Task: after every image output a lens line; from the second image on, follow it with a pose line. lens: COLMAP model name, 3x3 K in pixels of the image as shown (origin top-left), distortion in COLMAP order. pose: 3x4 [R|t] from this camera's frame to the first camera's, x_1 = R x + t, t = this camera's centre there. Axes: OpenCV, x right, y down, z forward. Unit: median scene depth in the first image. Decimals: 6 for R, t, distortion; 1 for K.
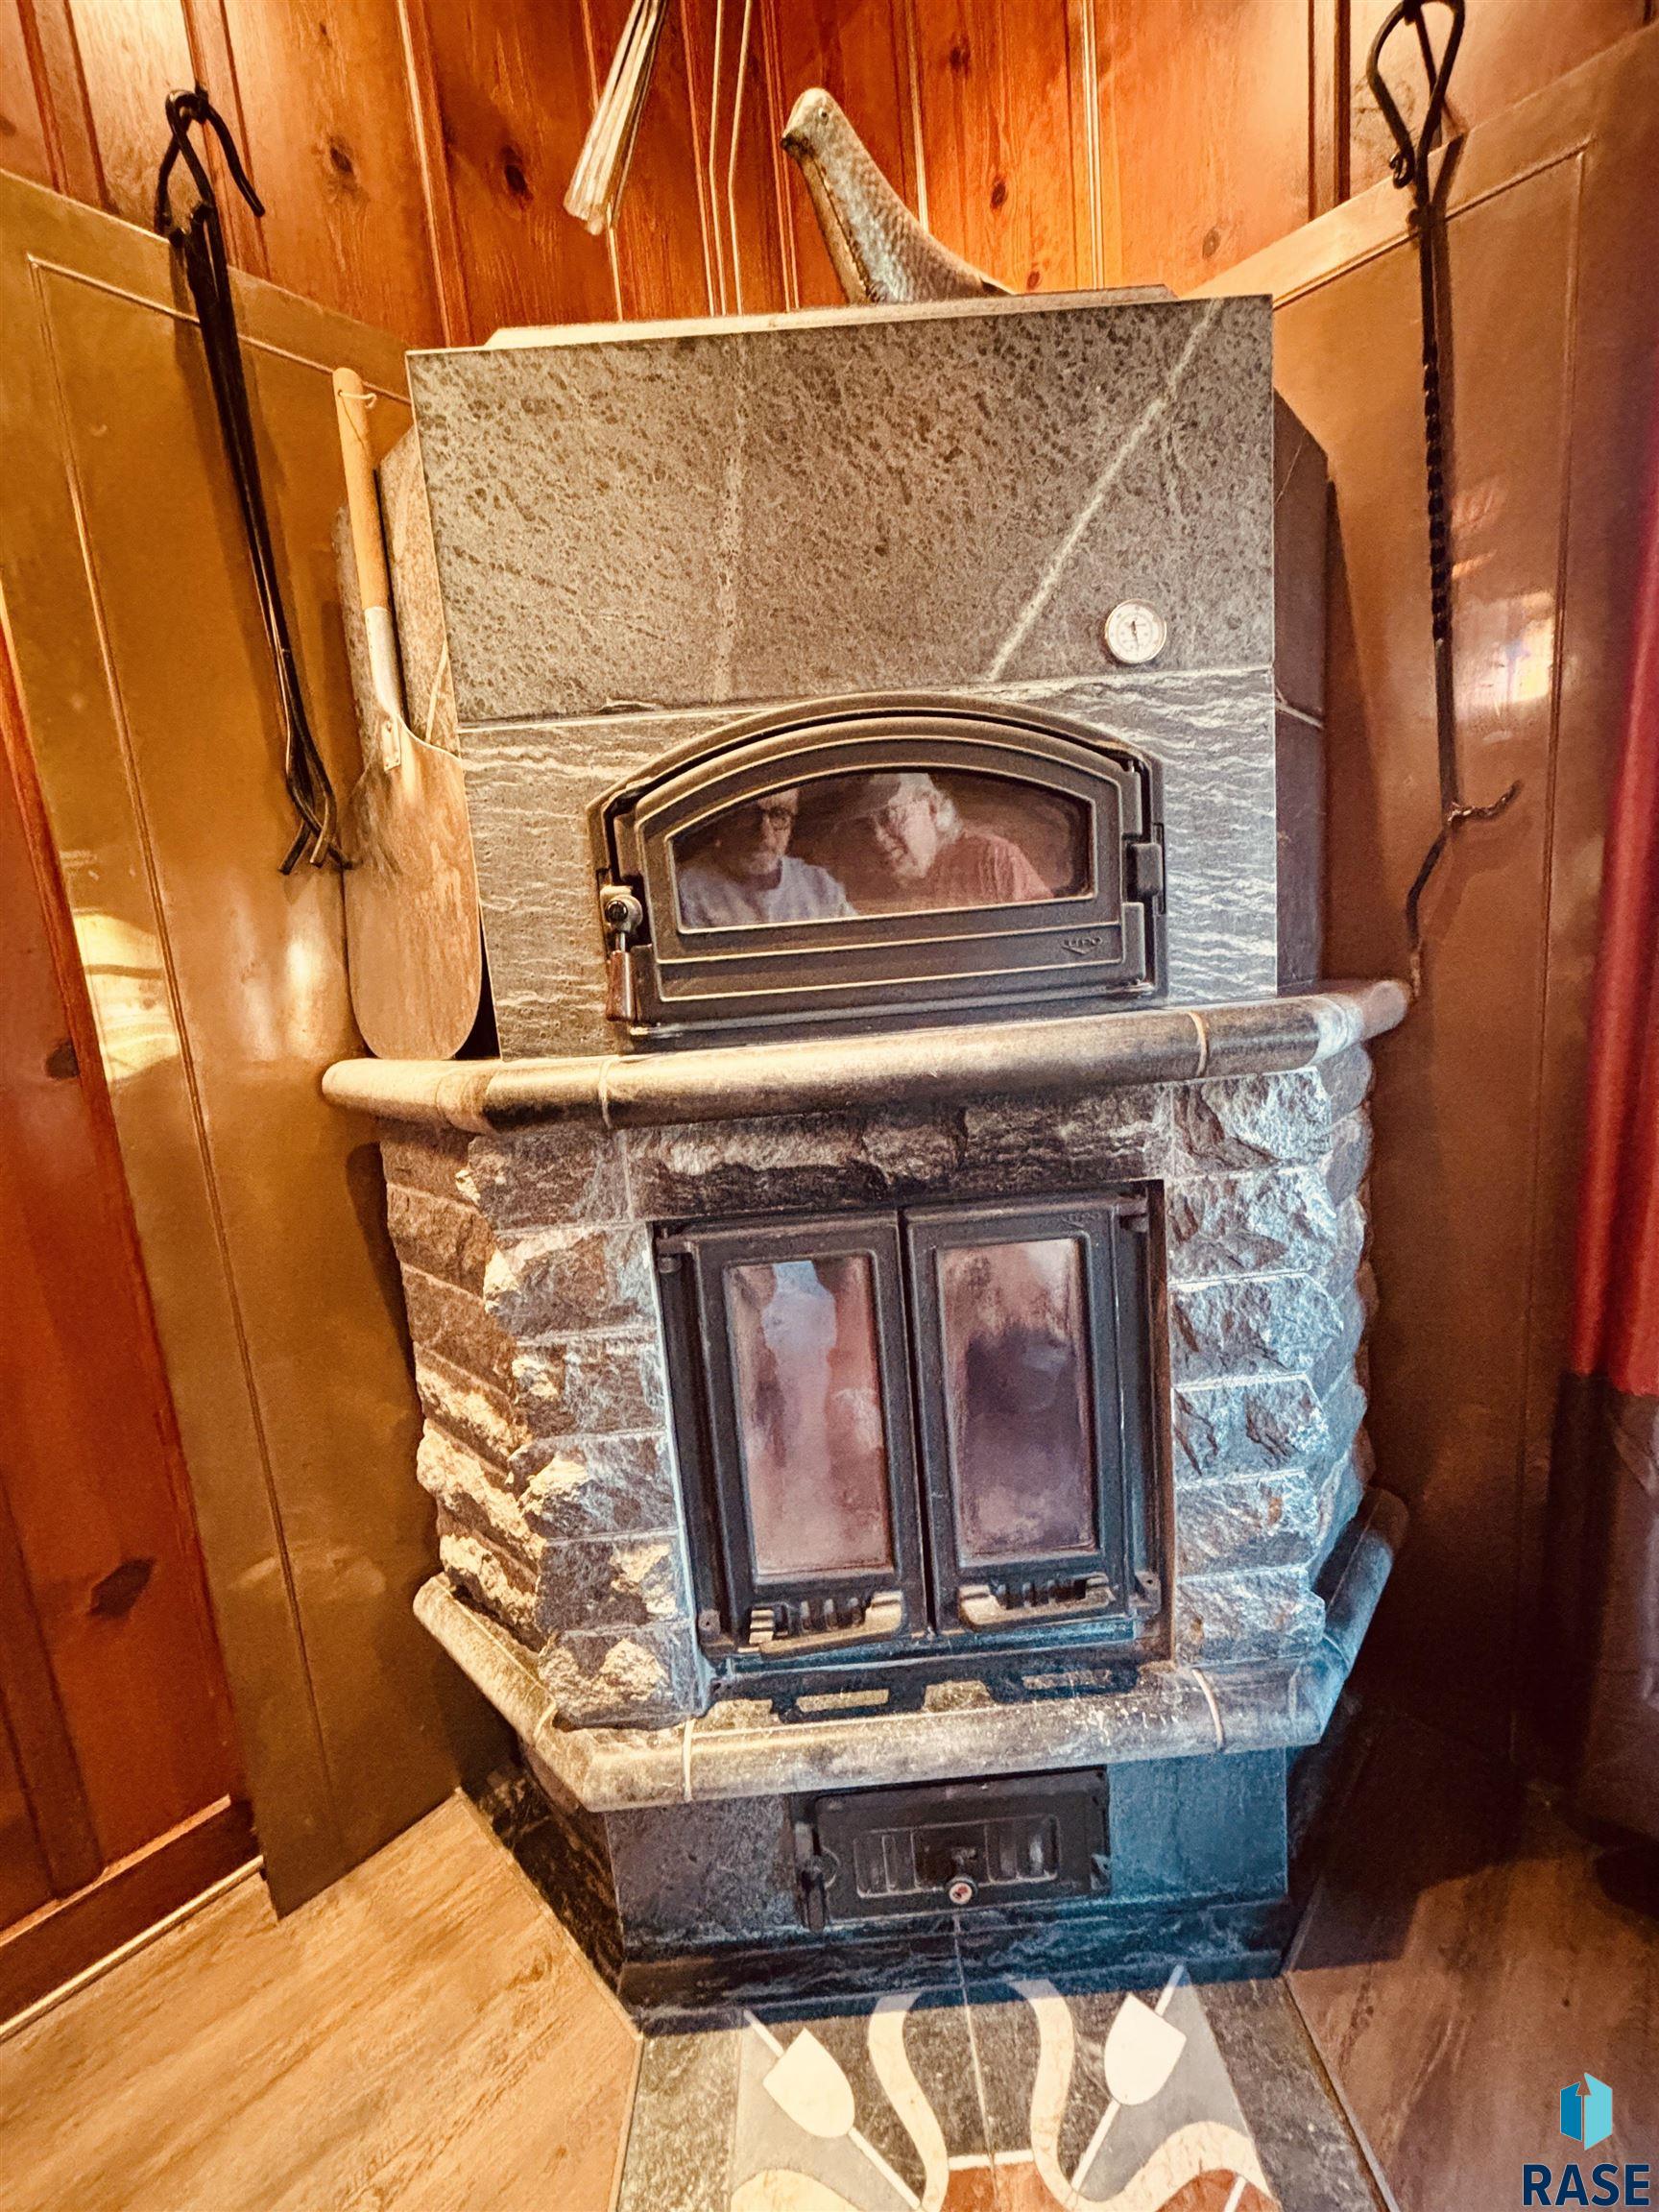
lens RADIAL K [[891.1, 0, 829.5], [0, 891.1, 1106.0], [0, 0, 1]] dist [-0.001839, -0.000120]
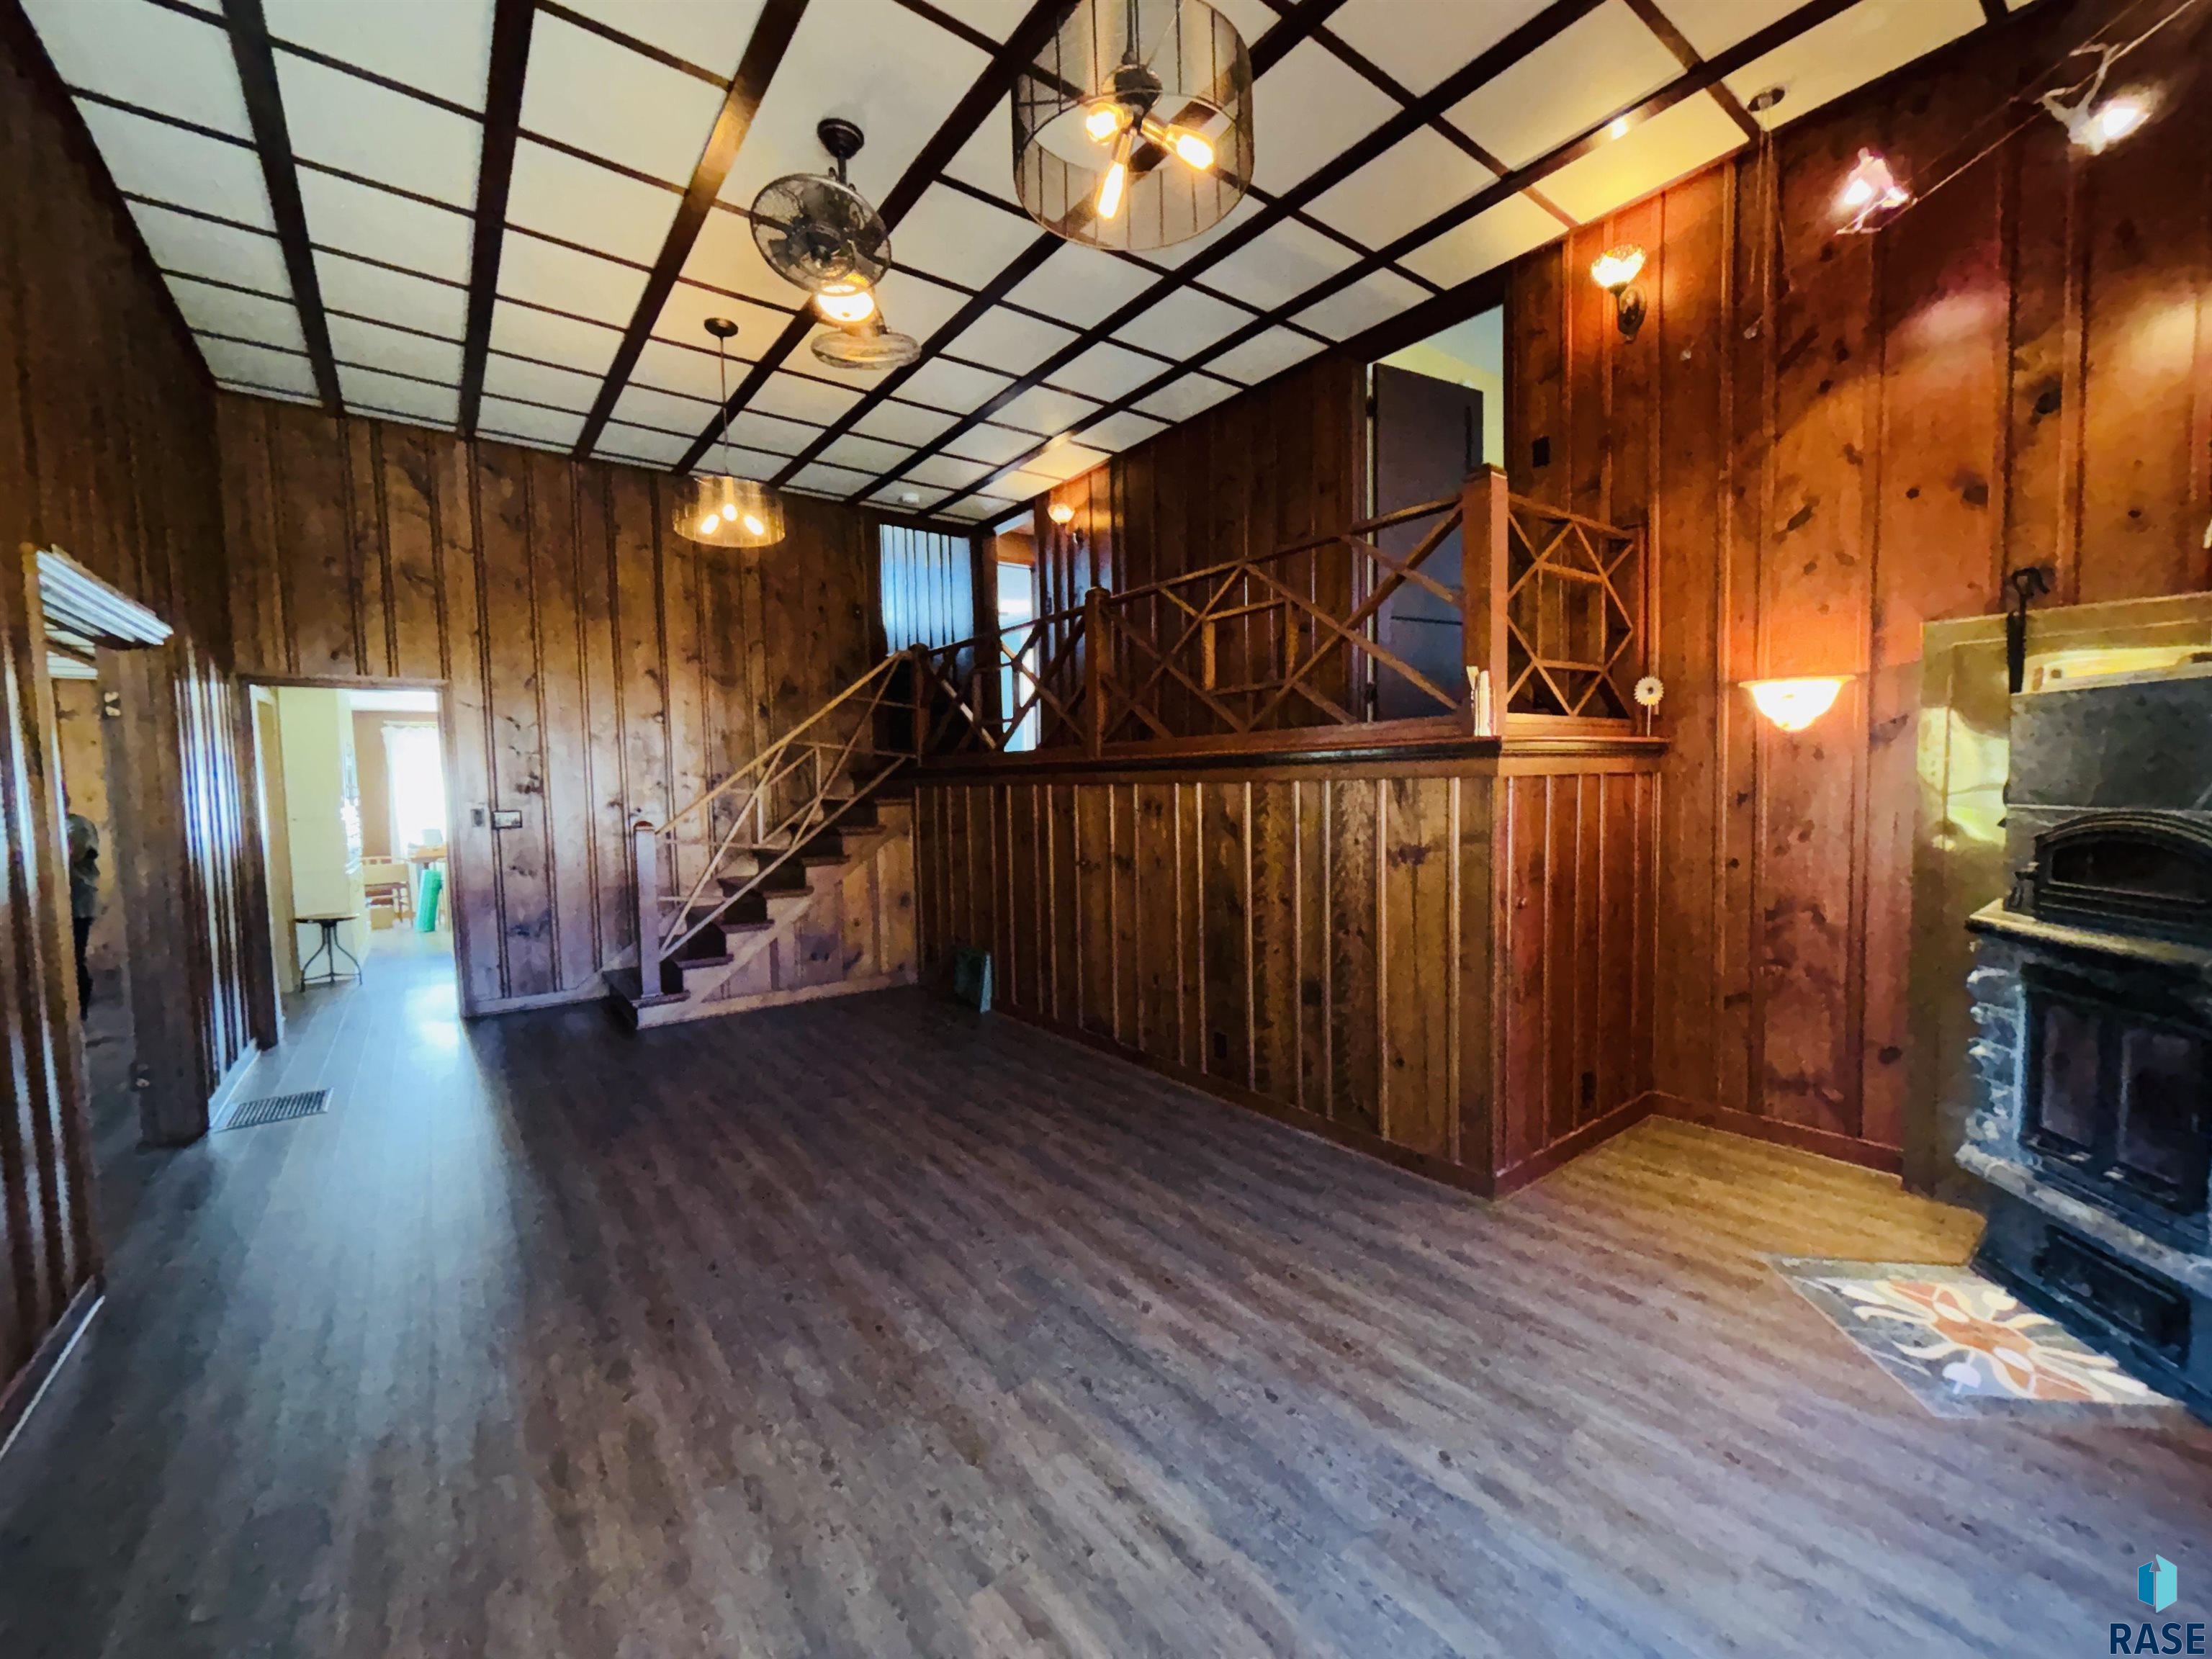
lens RADIAL K [[891.1, 0, 1106.0], [0, 891.1, 829.5], [0, 0, 1]] dist [-0.001839, -0.000120]
pose [[-0.150011, 0.144384, -0.978085, 2.929462], [-0.119414, 0.979391, 0.162892, -0.441150], [0.981446, 0.141233, -0.129678, -1.573979]]
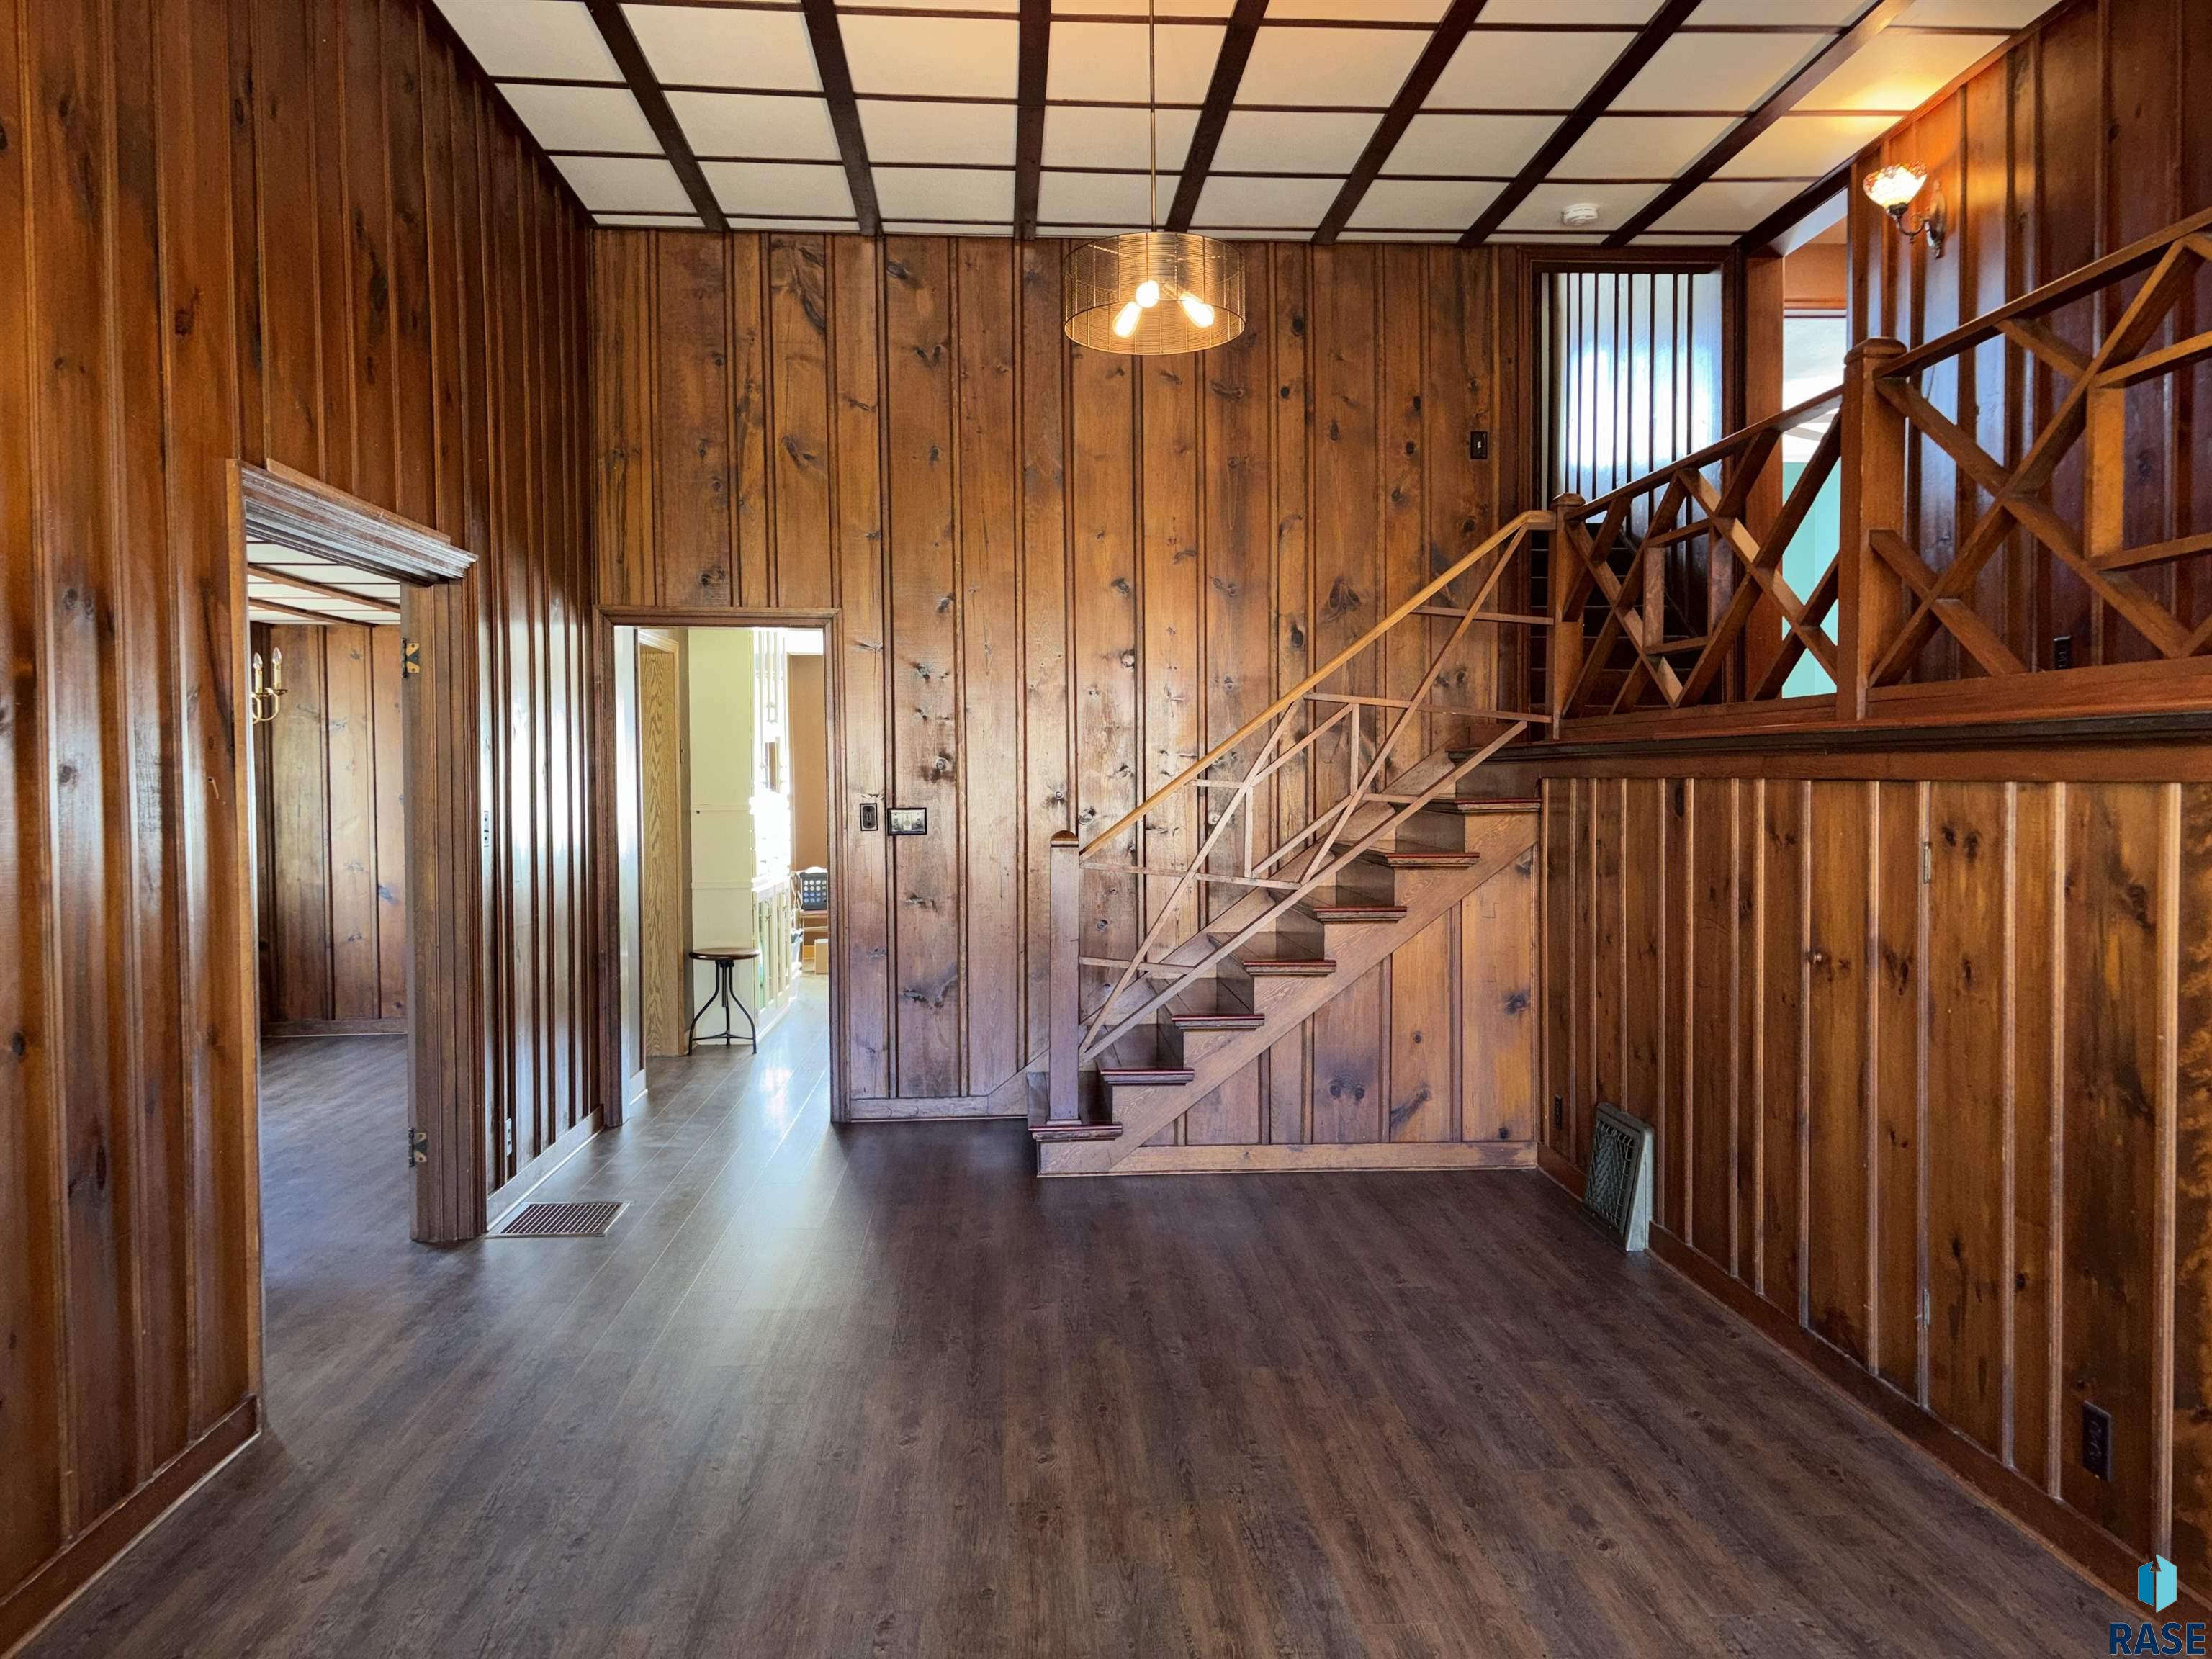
lens RADIAL K [[1649.7, 0, 1106.0], [0, 1649.7, 829.5], [0, 0, 1]] dist [0.033951, -0.046065]
pose [[-0.671632, 0.114397, -0.732000, 2.230249], [-0.049555, 0.978859, 0.198444, -0.482539], [0.739226, 0.169555, -0.651764, -0.919737]]
